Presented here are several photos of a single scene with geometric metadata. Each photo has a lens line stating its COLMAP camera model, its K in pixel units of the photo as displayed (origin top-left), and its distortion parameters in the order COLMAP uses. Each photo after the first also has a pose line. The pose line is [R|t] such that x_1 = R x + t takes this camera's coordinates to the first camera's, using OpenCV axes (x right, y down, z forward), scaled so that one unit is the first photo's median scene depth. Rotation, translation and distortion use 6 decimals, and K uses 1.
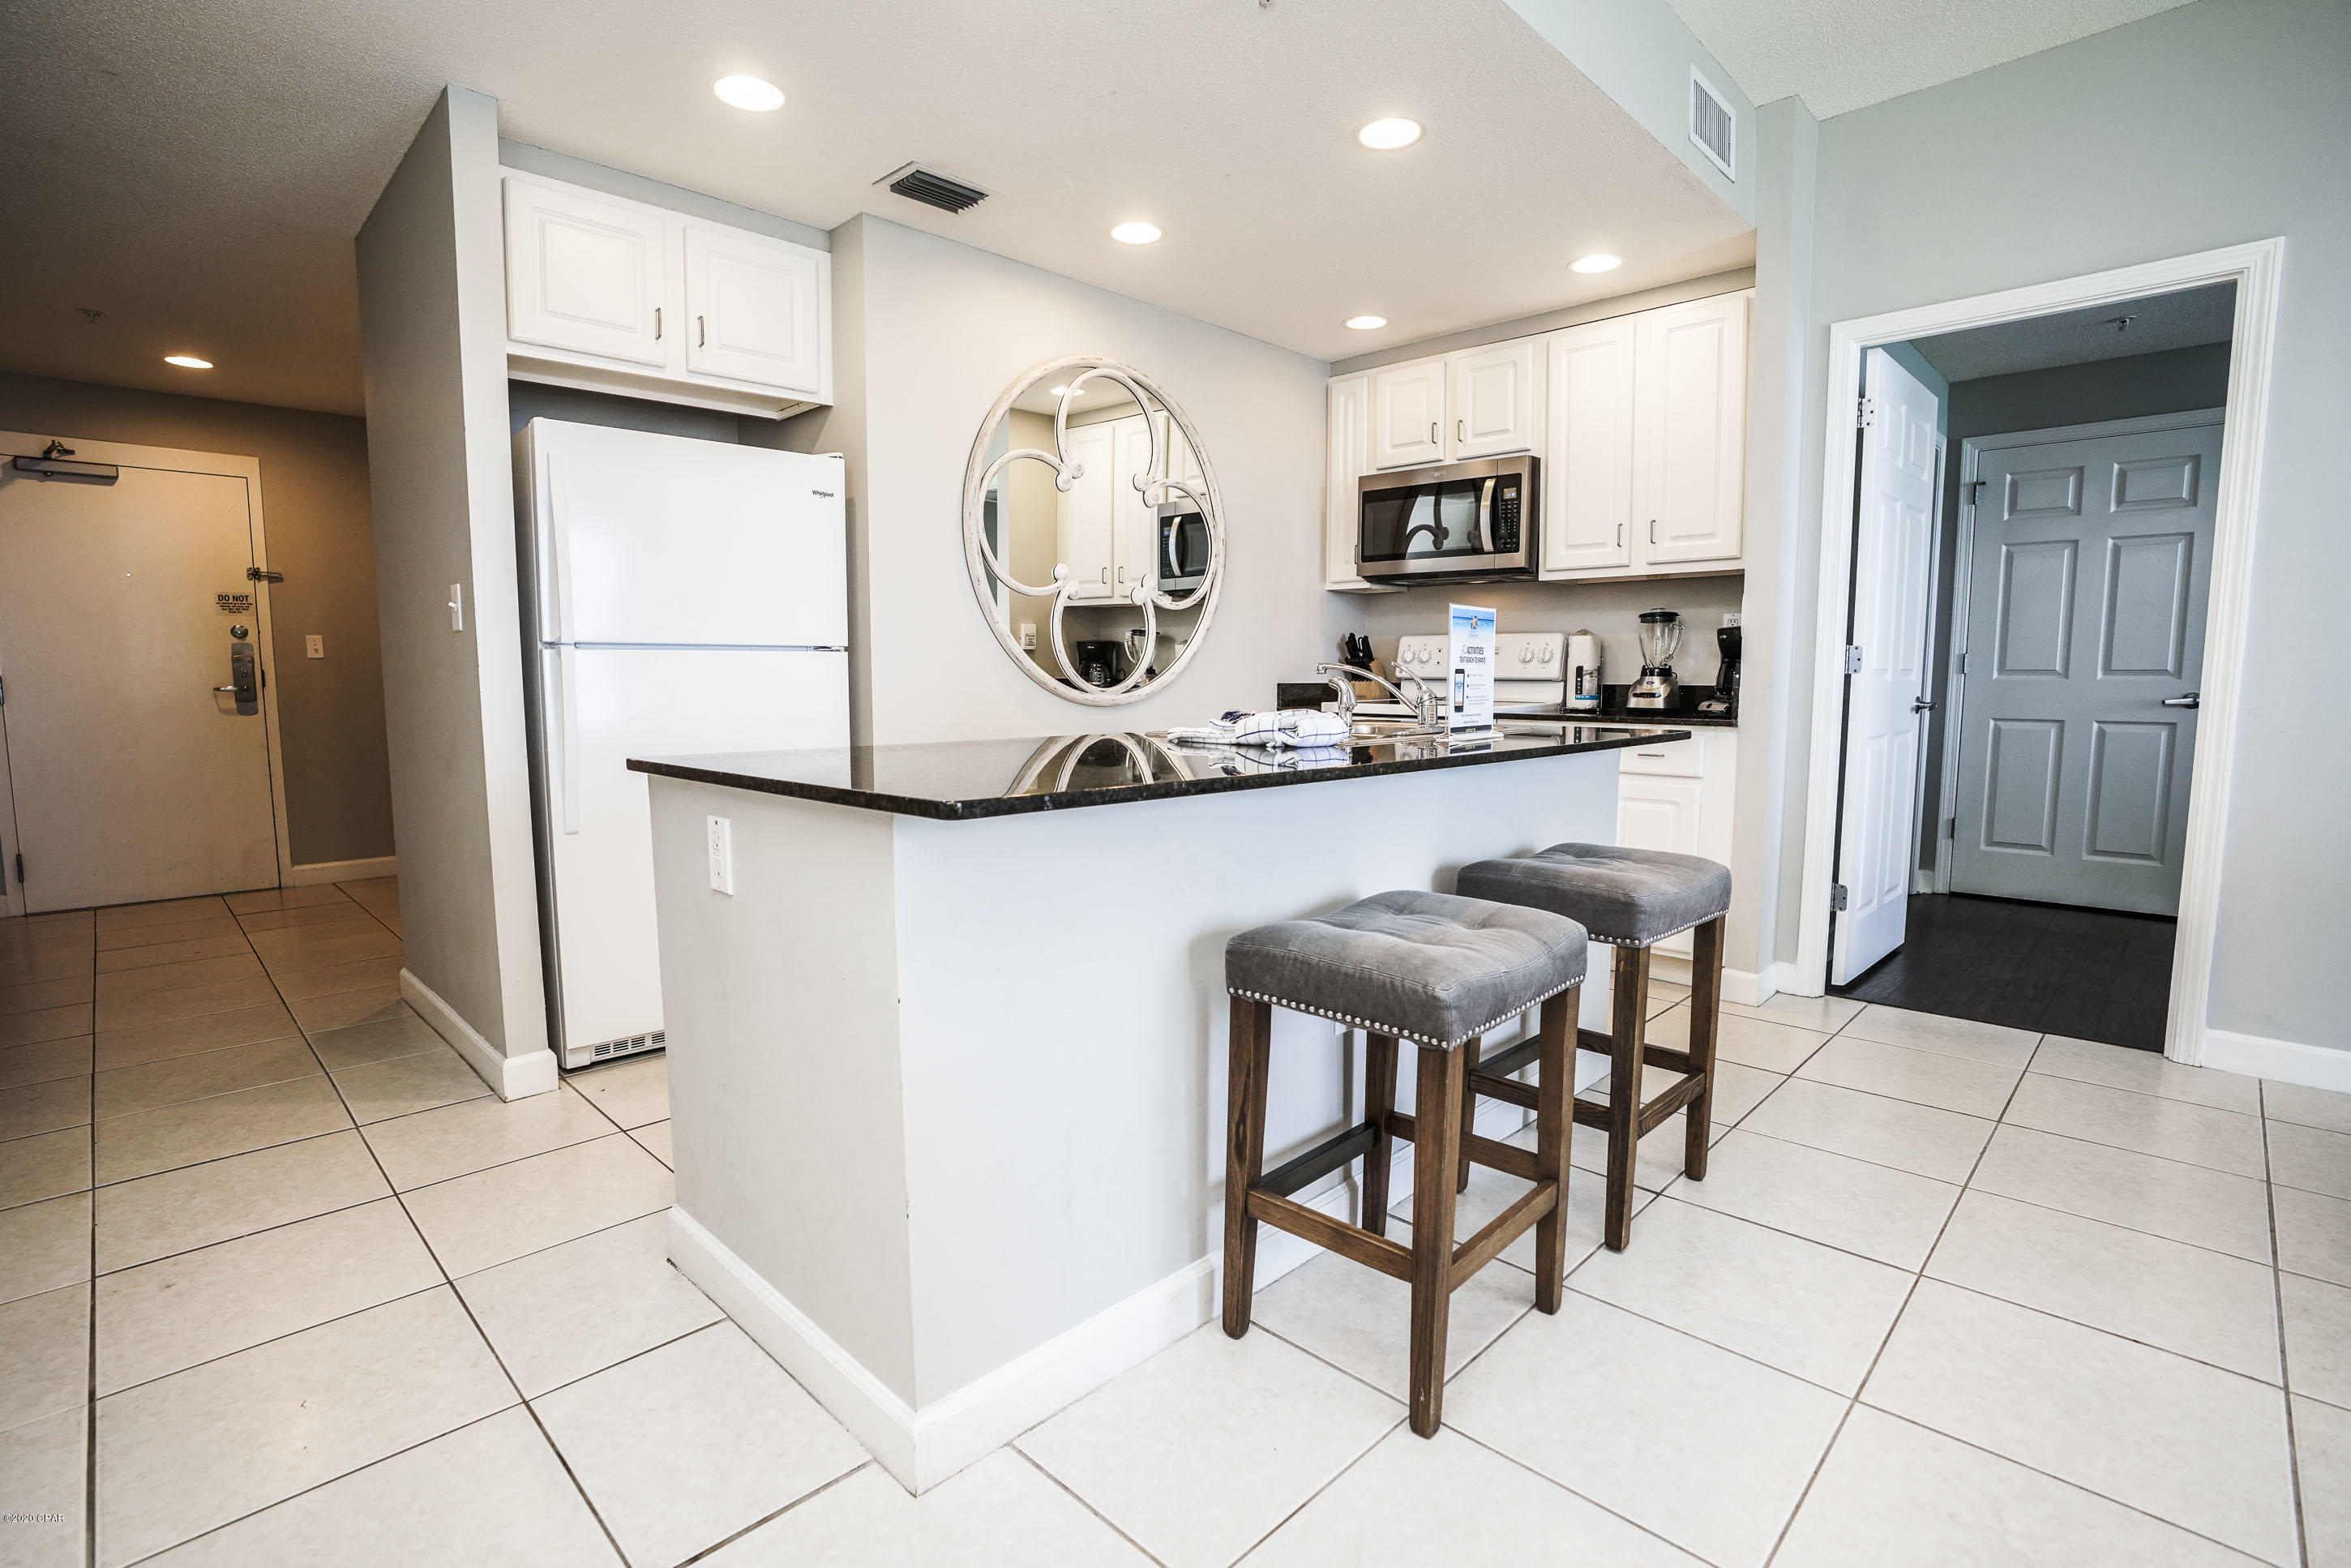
lens RADIAL K [[1103.9, 0, 1165.1], [0, 1103.9, 791.1], [0, 0, 1]] dist [-0.071039, 0.027775]
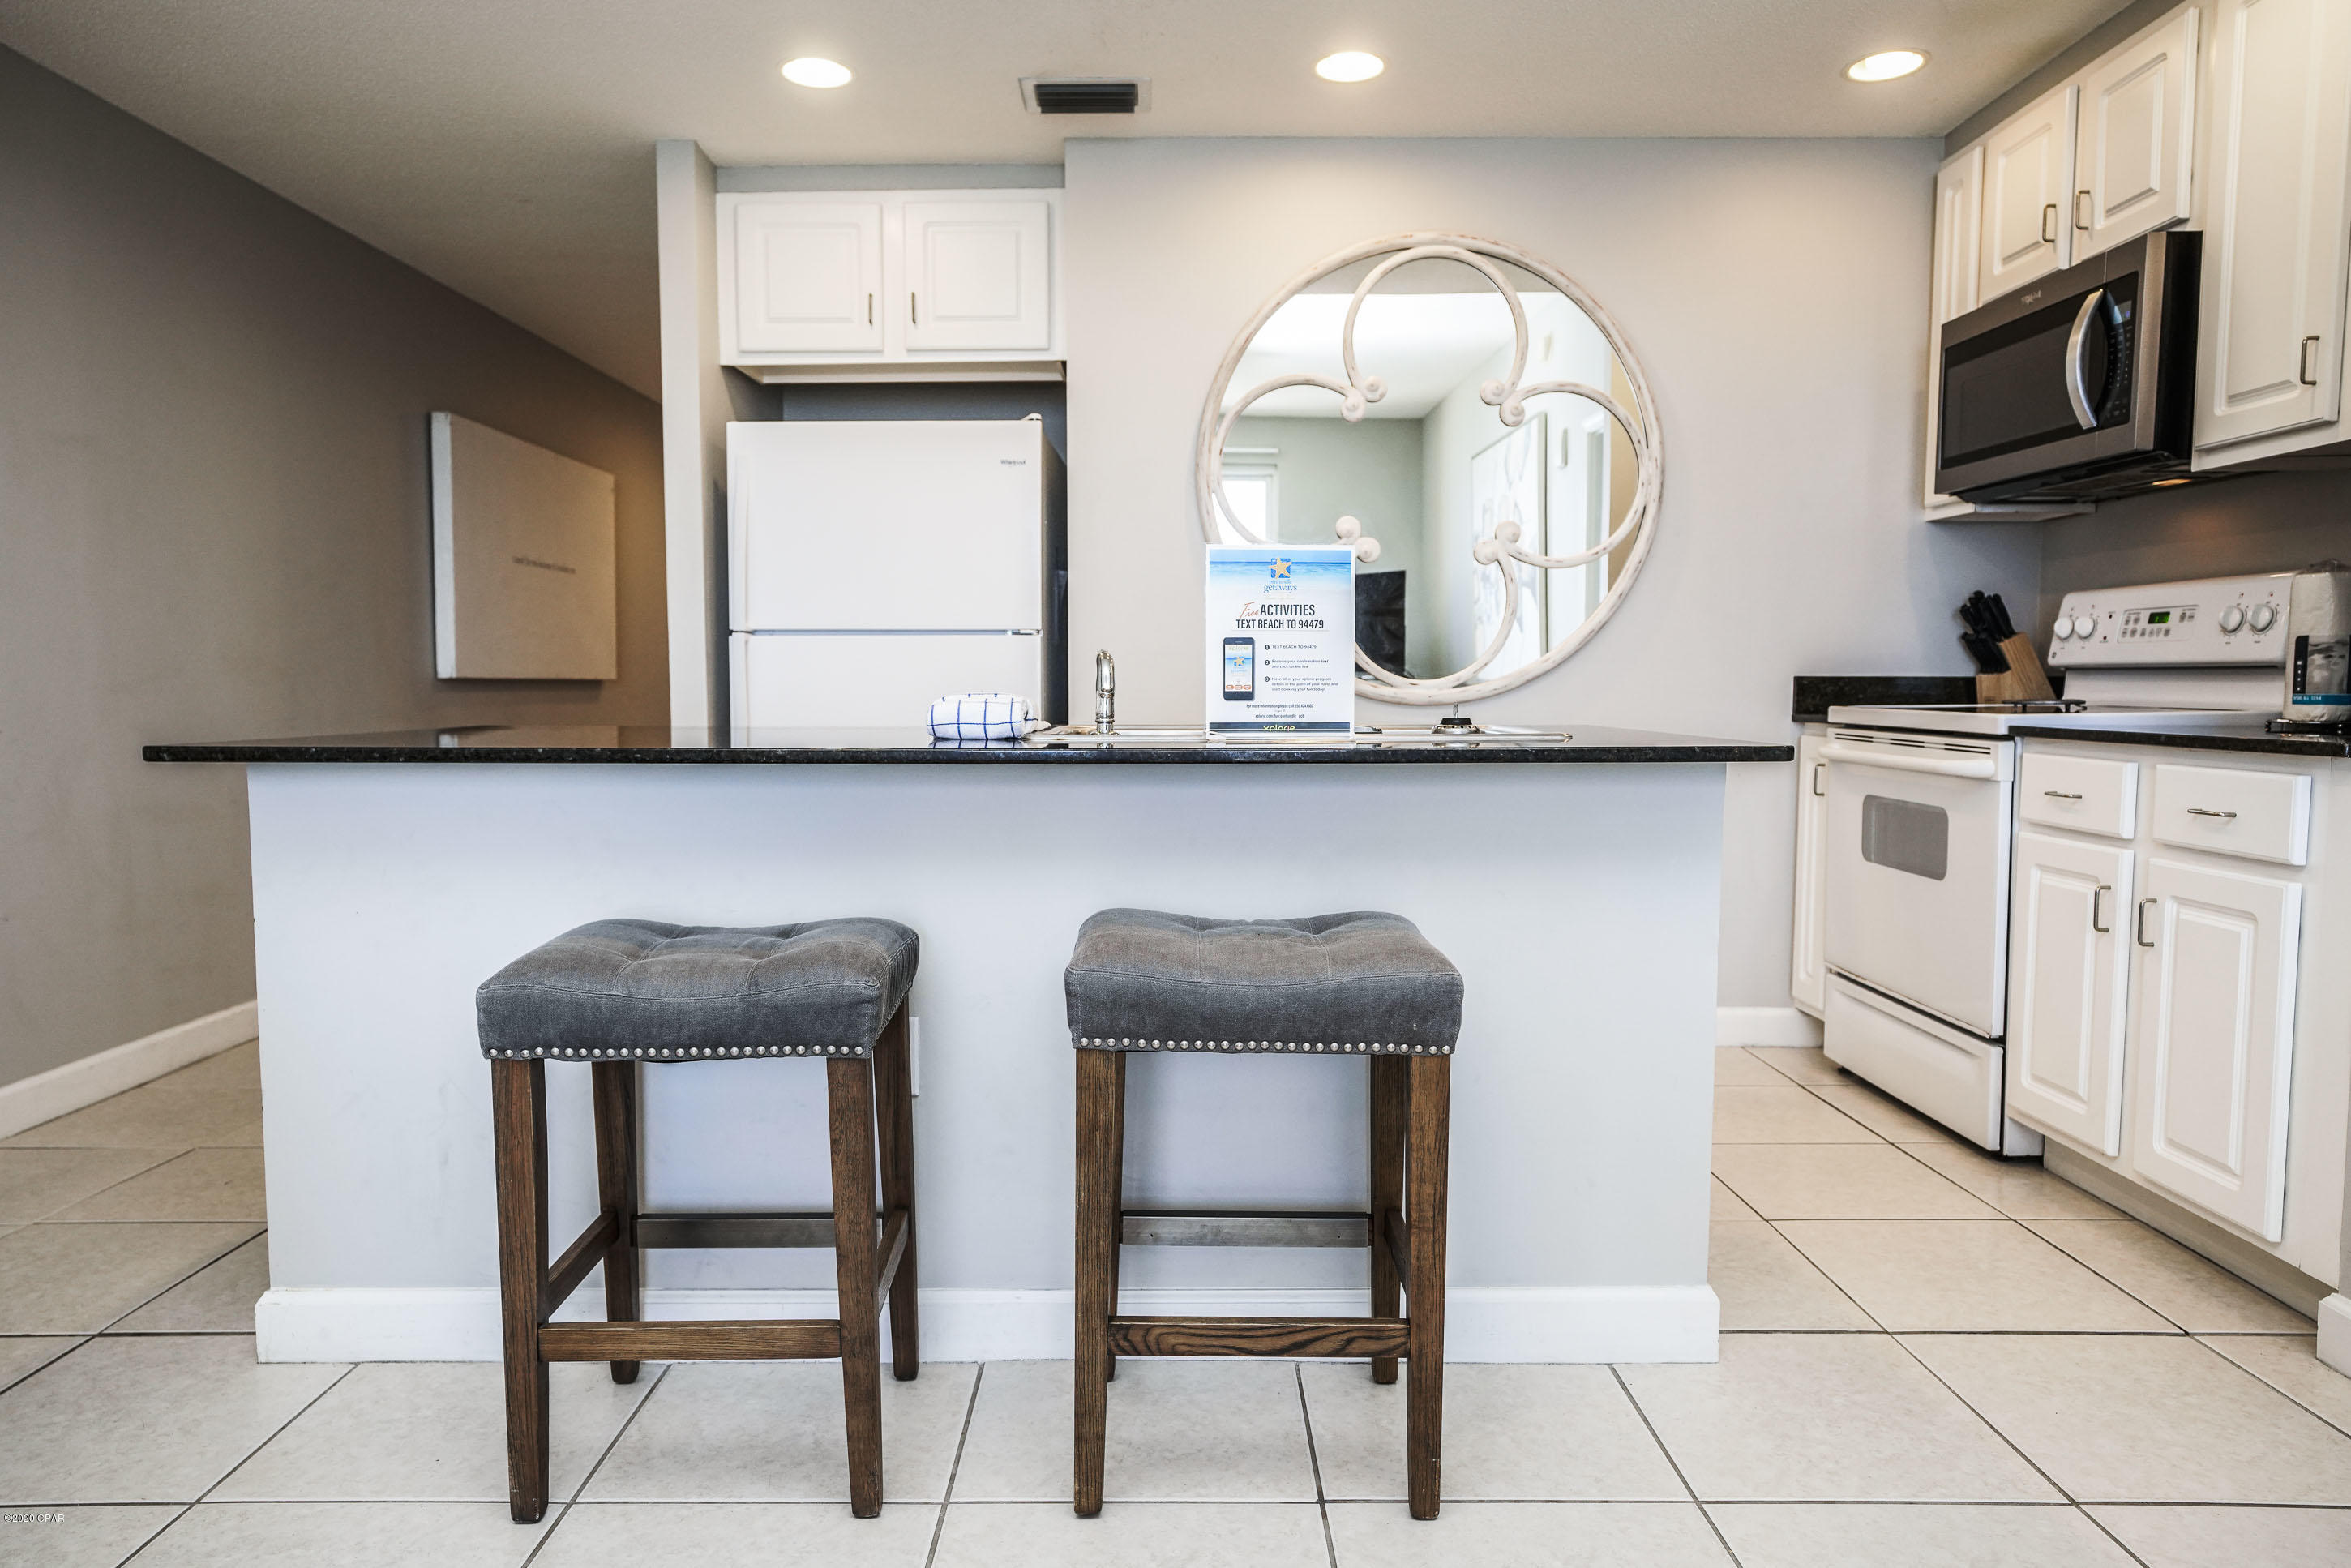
lens RADIAL K [[1459.8, 0, 1162.3], [0, 1459.8, 790.8], [0, 0, 1]] dist [-0.002268, -0.000084]
pose [[0.704517, 0.053243, -0.707687, 0.505248], [-0.075337, 0.997158, 0.000023, -0.007177], [0.705677, 0.053299, 0.706526, 0.187710]]
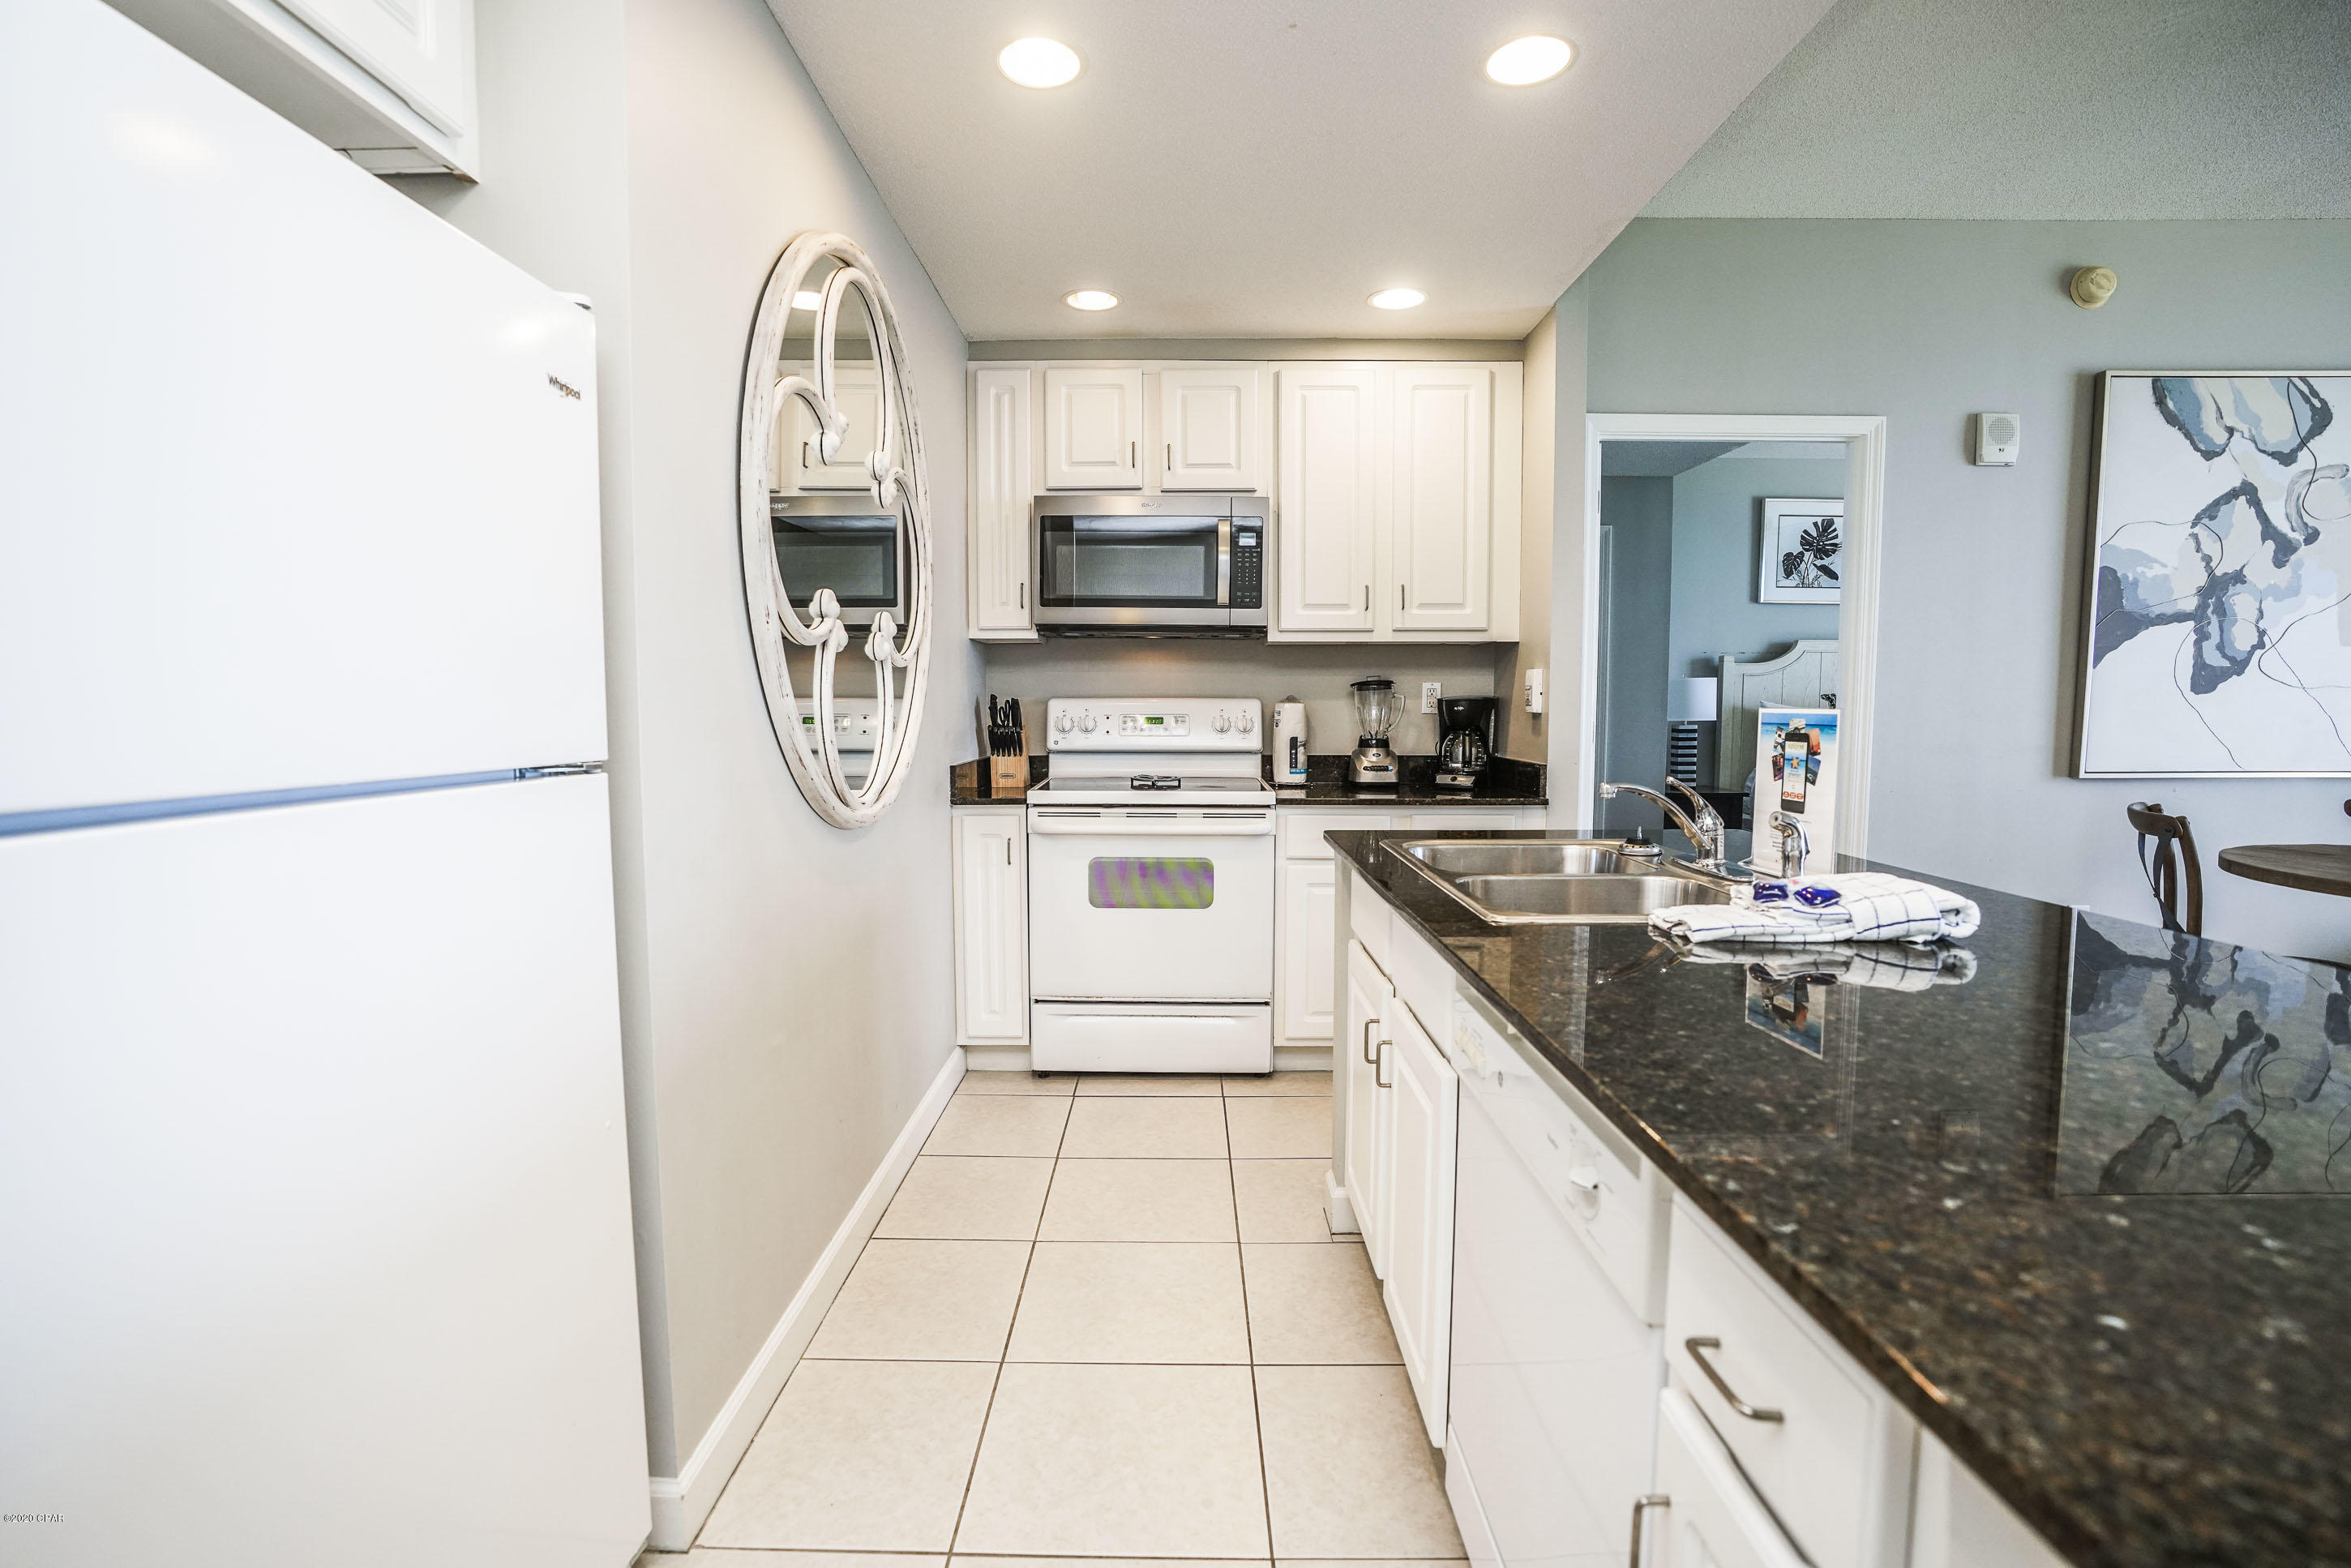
lens RADIAL K [[1103.9, 0, 1165.1], [0, 1103.9, 791.1], [0, 0, 1]] dist [-0.071039, 0.027775]
pose [[0.718049, -0.057455, 0.693617, -0.344675], [0.074015, 0.997239, 0.005983, -0.086560], [-0.692045, 0.047042, 0.720320, 0.436661]]
